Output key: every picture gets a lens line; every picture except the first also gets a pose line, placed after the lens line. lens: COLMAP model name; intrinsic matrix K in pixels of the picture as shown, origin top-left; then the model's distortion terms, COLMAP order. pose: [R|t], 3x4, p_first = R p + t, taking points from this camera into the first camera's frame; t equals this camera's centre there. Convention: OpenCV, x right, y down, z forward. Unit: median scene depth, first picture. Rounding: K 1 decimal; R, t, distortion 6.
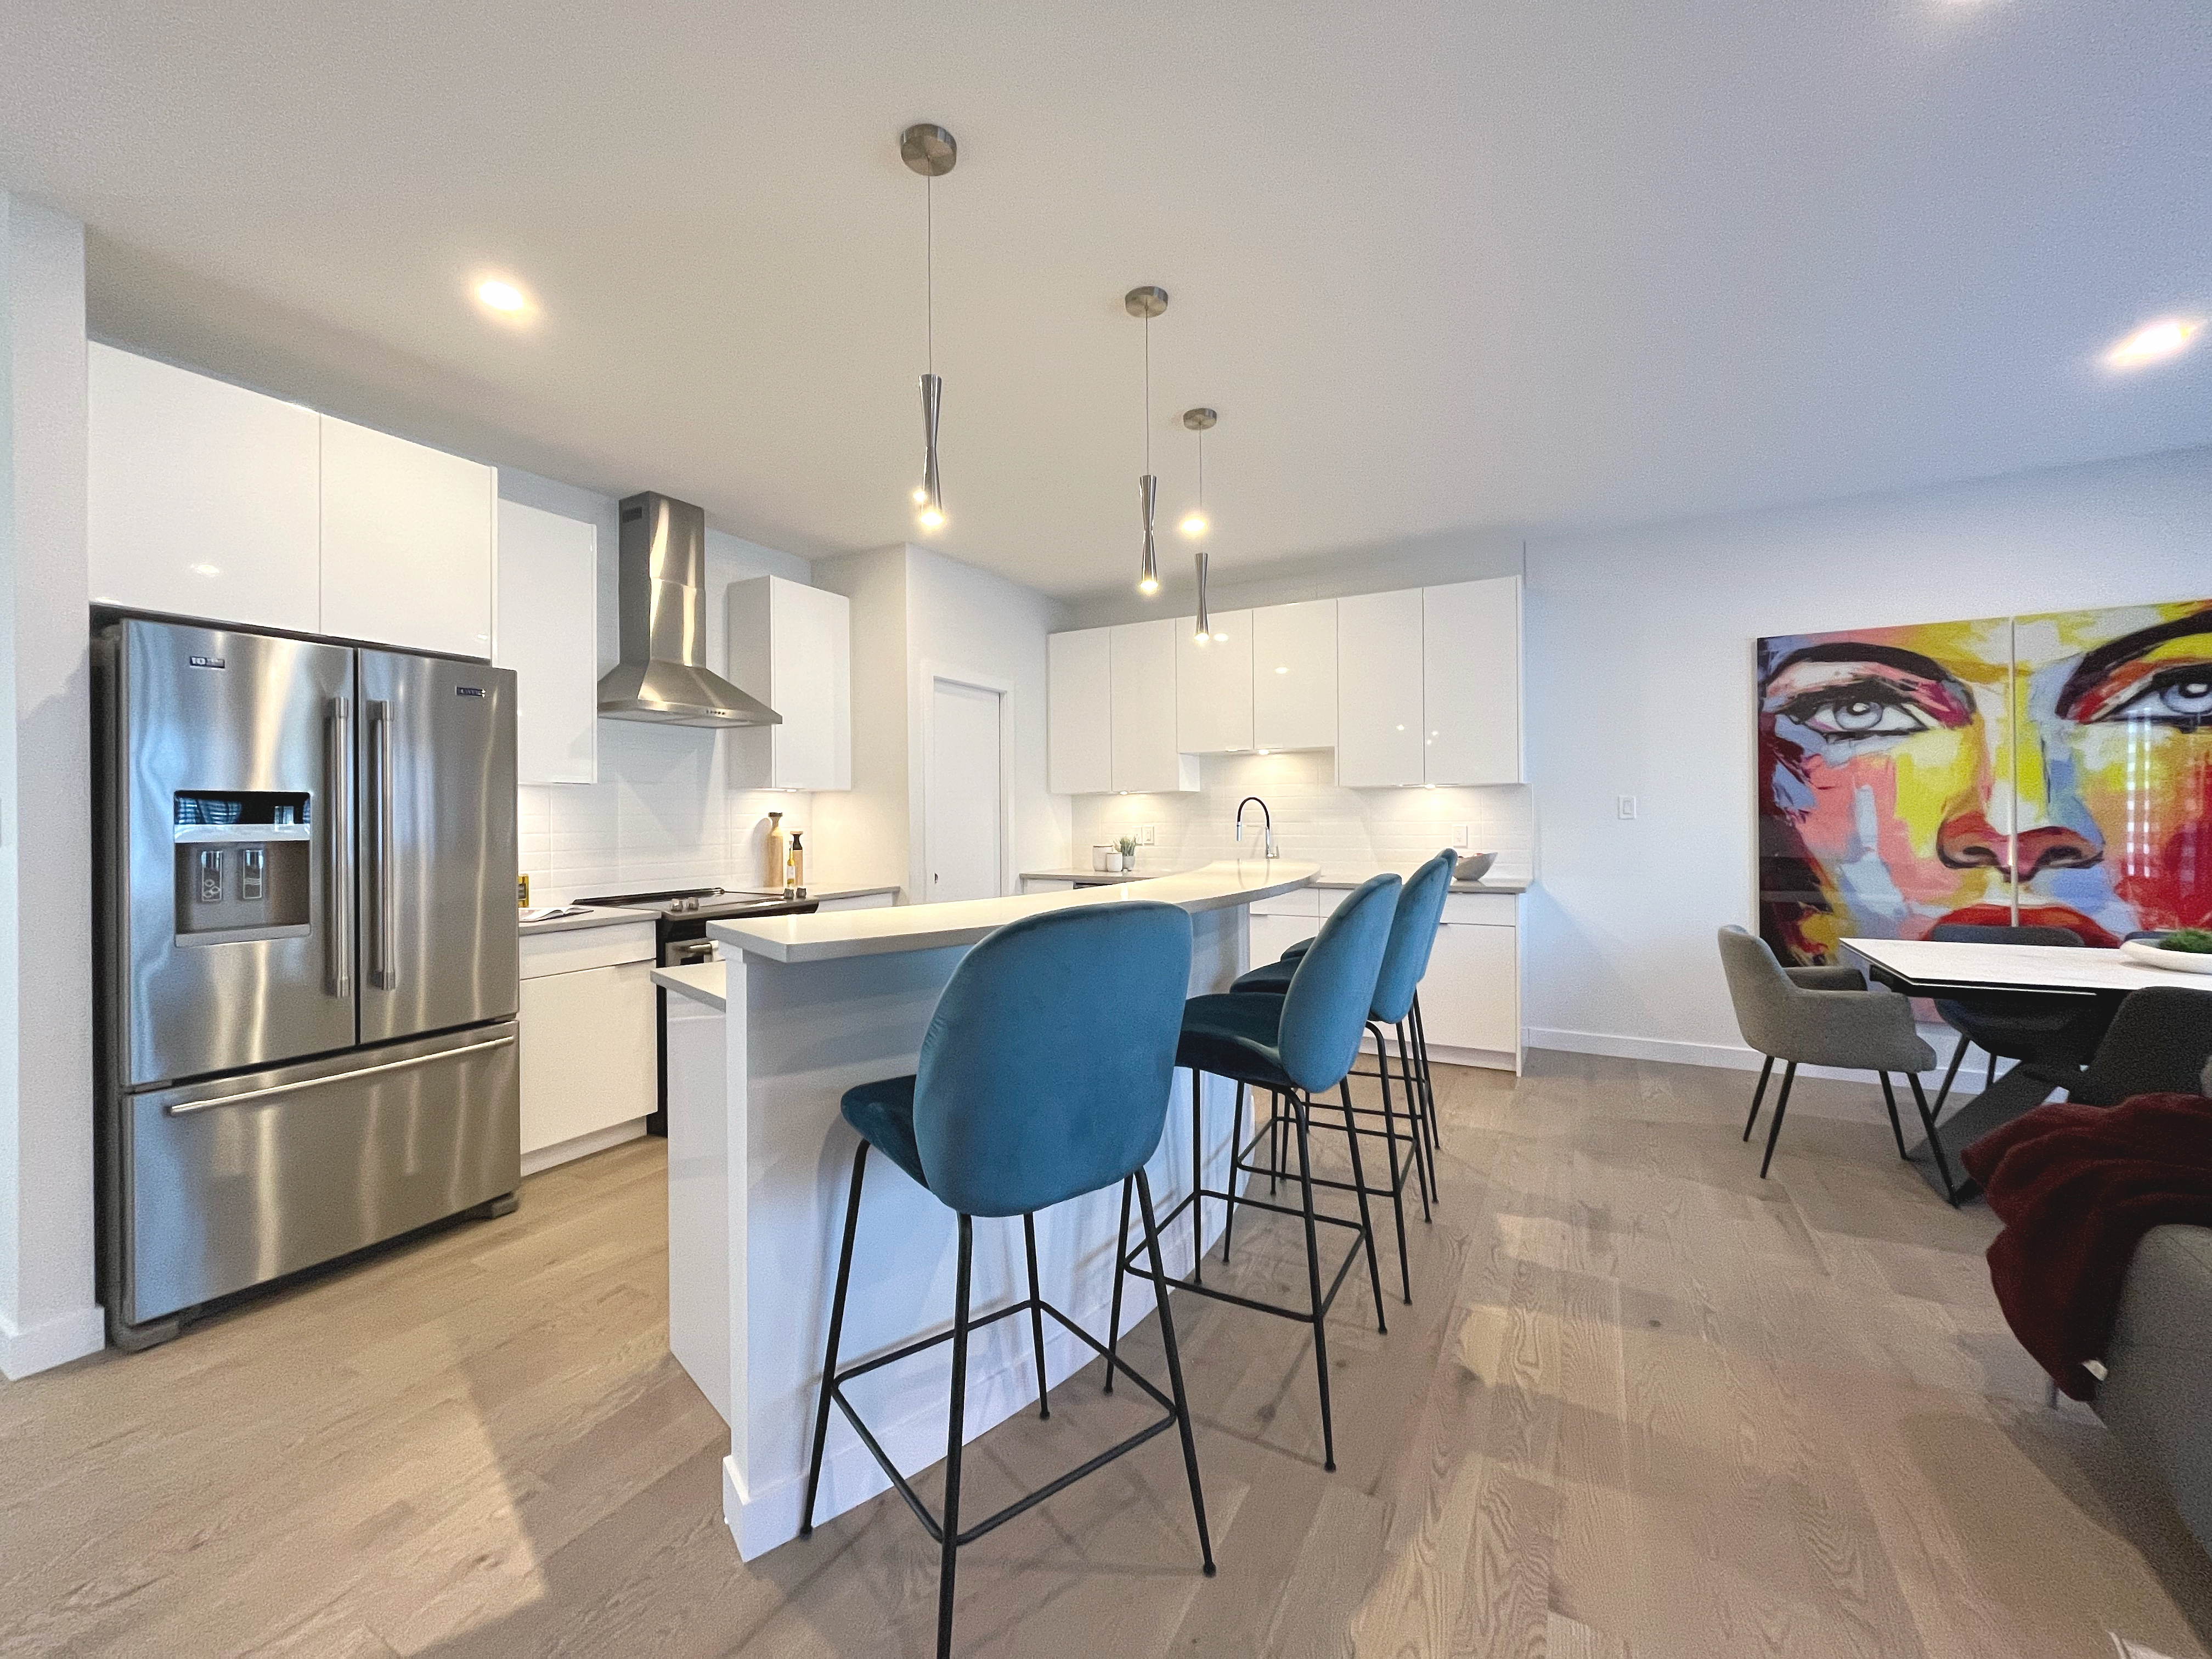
lens RADIAL K [[887.9, 0, 1105.8], [0, 887.9, 826.6], [0, 0, 1]] dist [-0.008672, -0.000512]
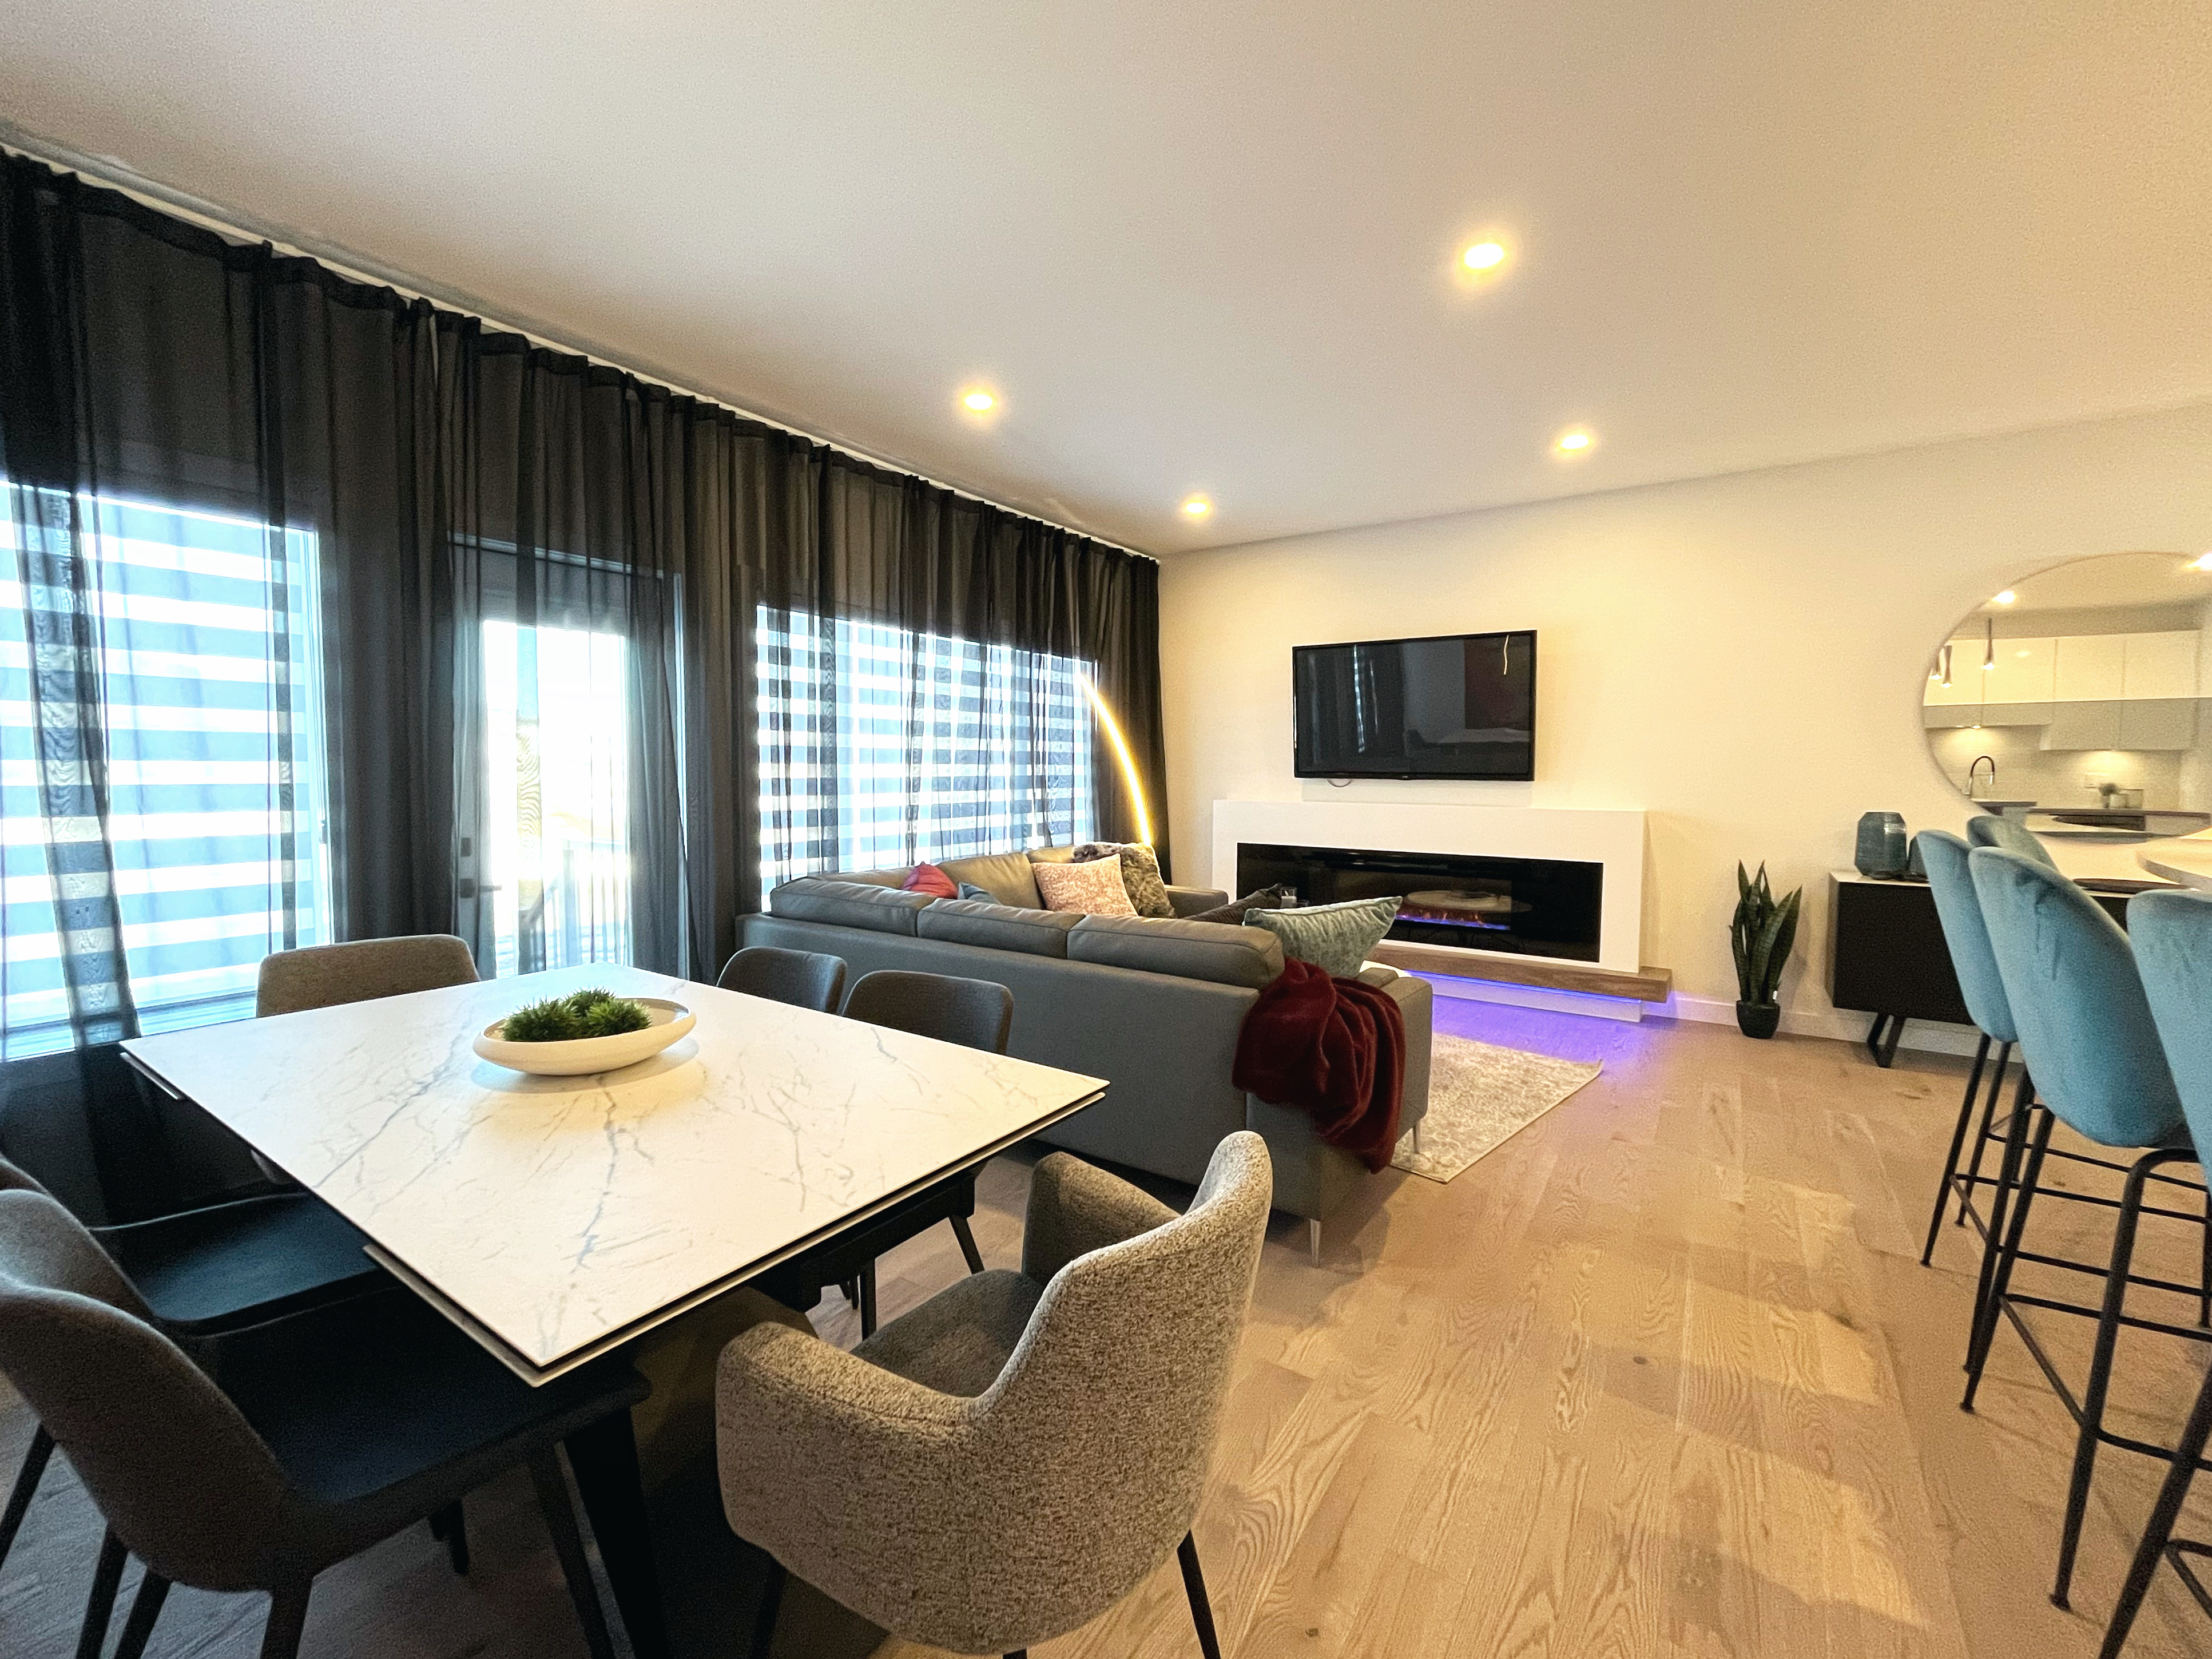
lens RADIAL K [[927.4, 0, 1109.5], [0, 927.4, 818.8], [0, 0, 1]] dist [0.006262, -0.000015]
pose [[-0.996273, -0.000203, 0.086262, 0.607358], [0.005812, 0.997567, 0.069465, -0.024887], [-0.086066, 0.069707, -0.993848, 1.096941]]
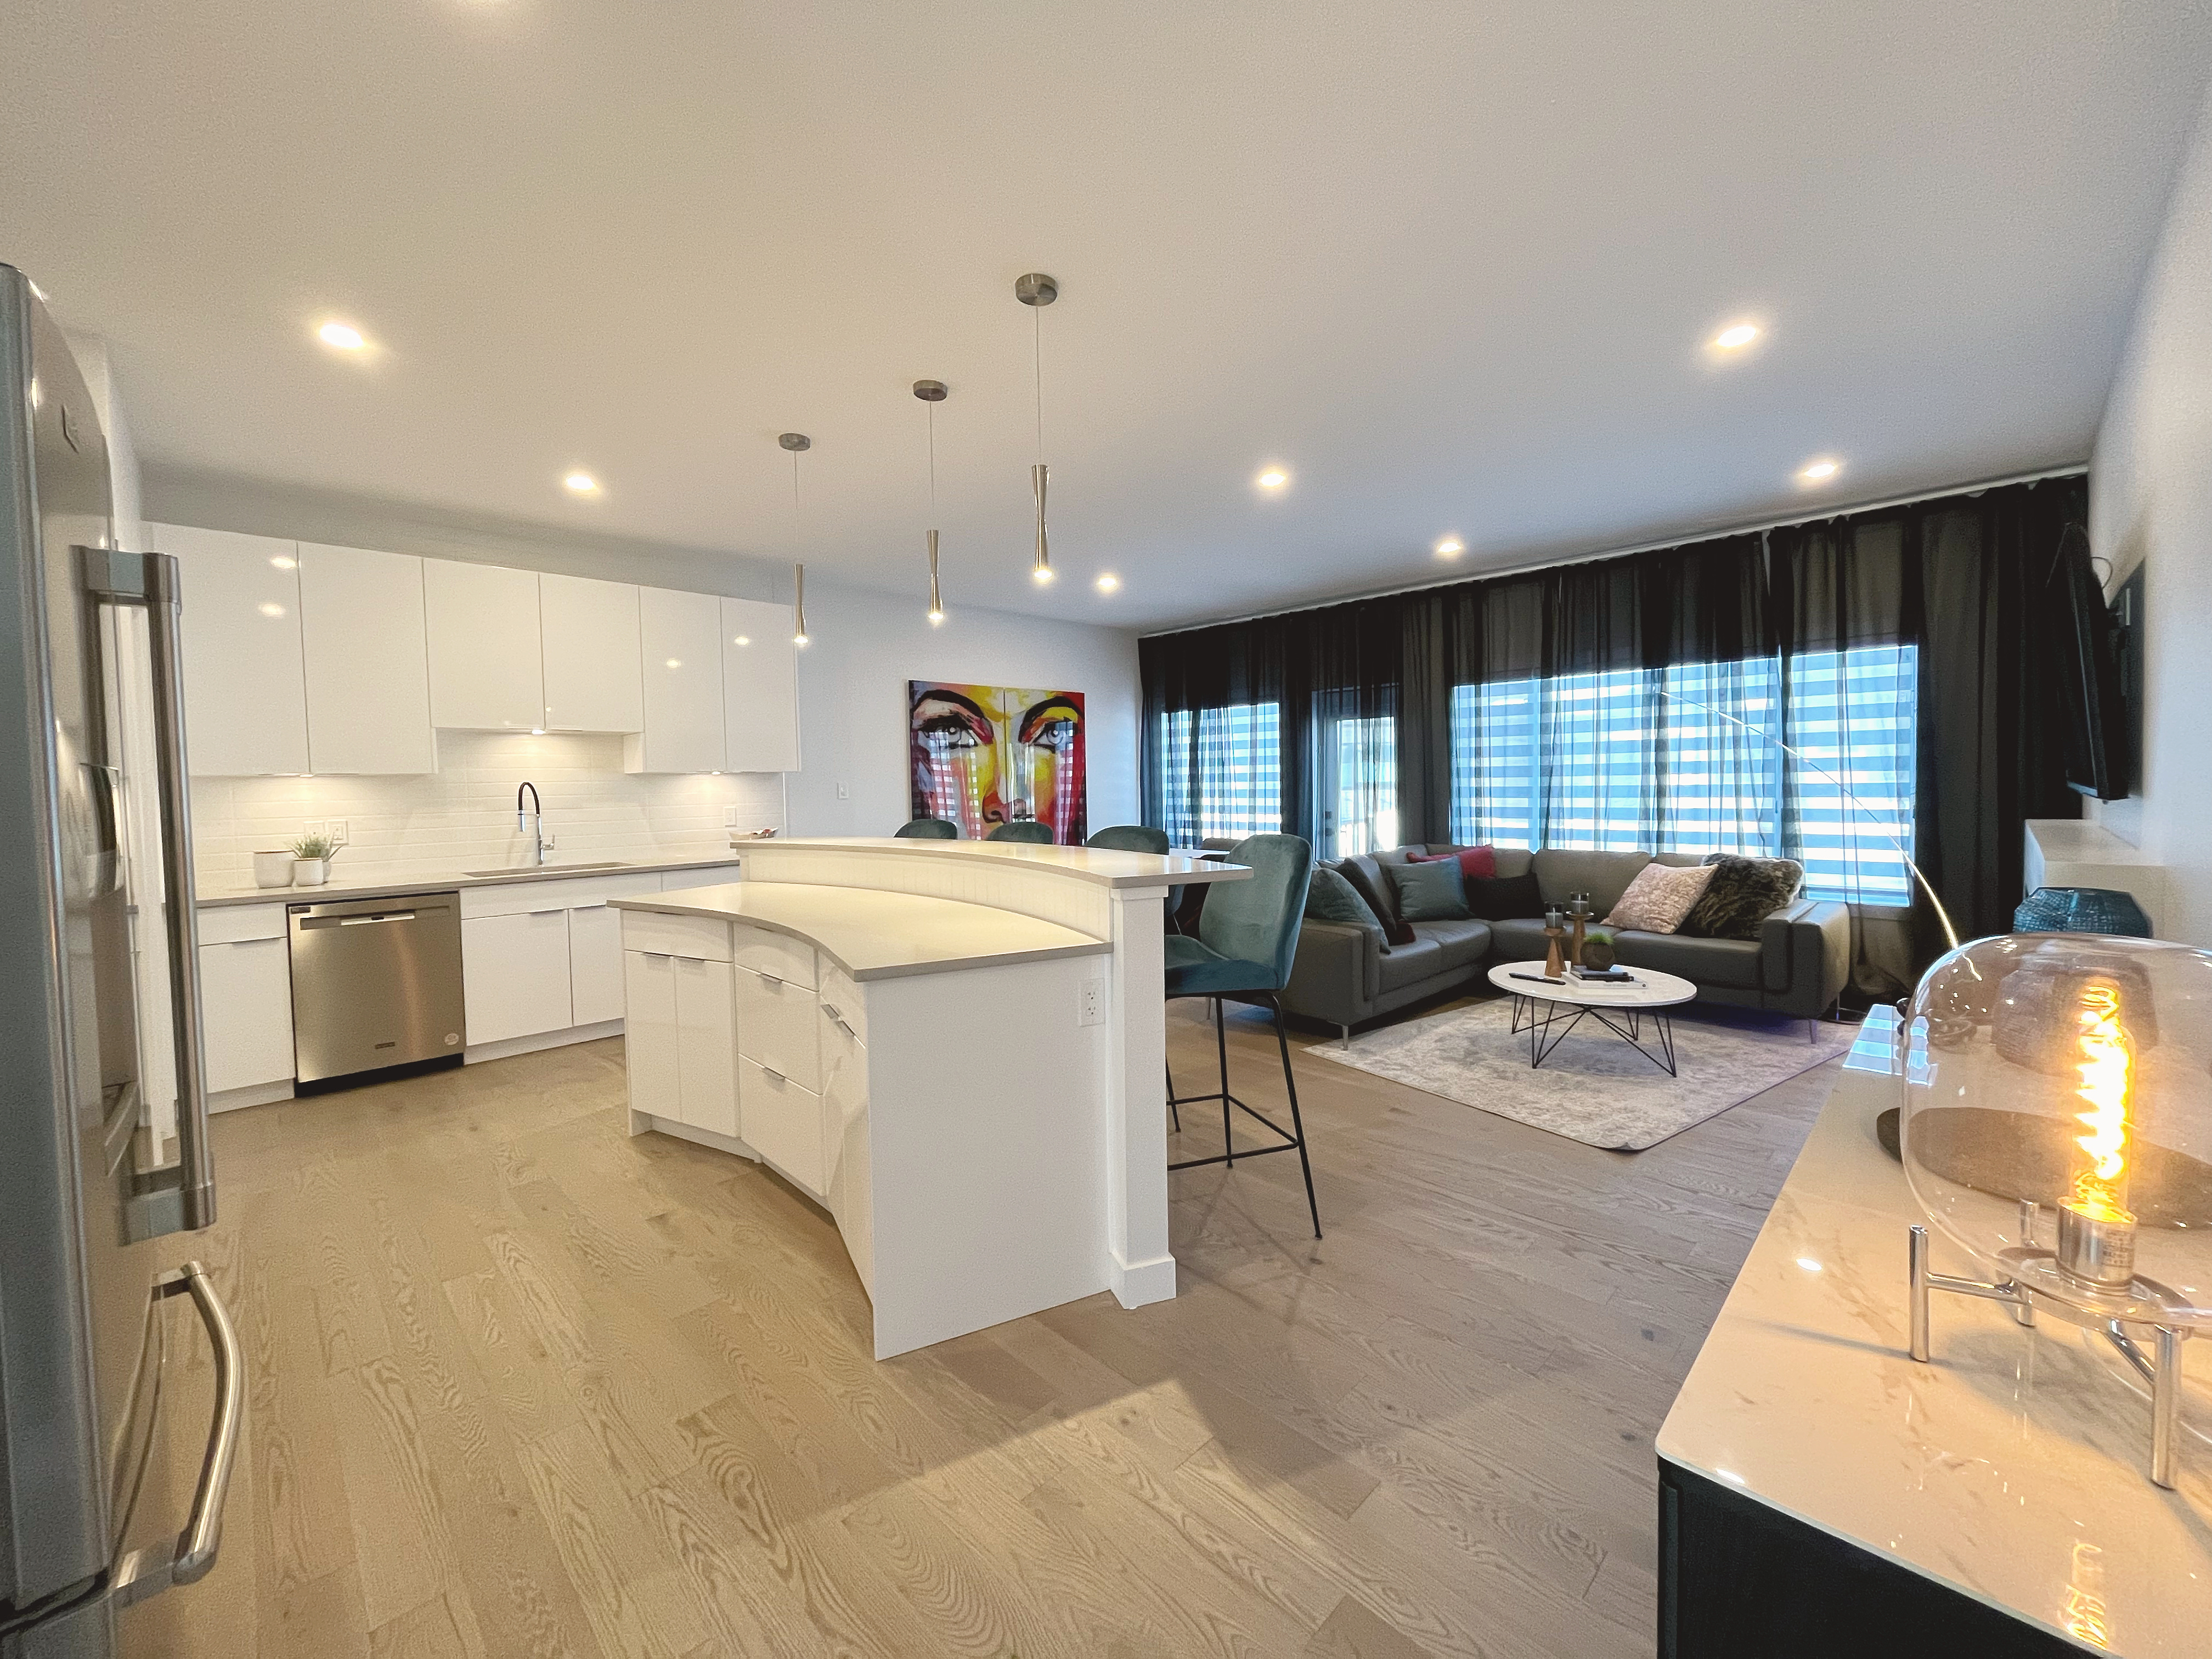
lens RADIAL K [[887.9, 0, 1115.5], [0, 887.9, 810.7], [0, 0, 1]] dist [-0.008672, -0.000512]
pose [[0.270546, -0.025953, 0.962357, -0.712232], [0.030291, 0.999371, 0.018436, -0.003761], [-0.962230, 0.024163, 0.271162, 0.260144]]
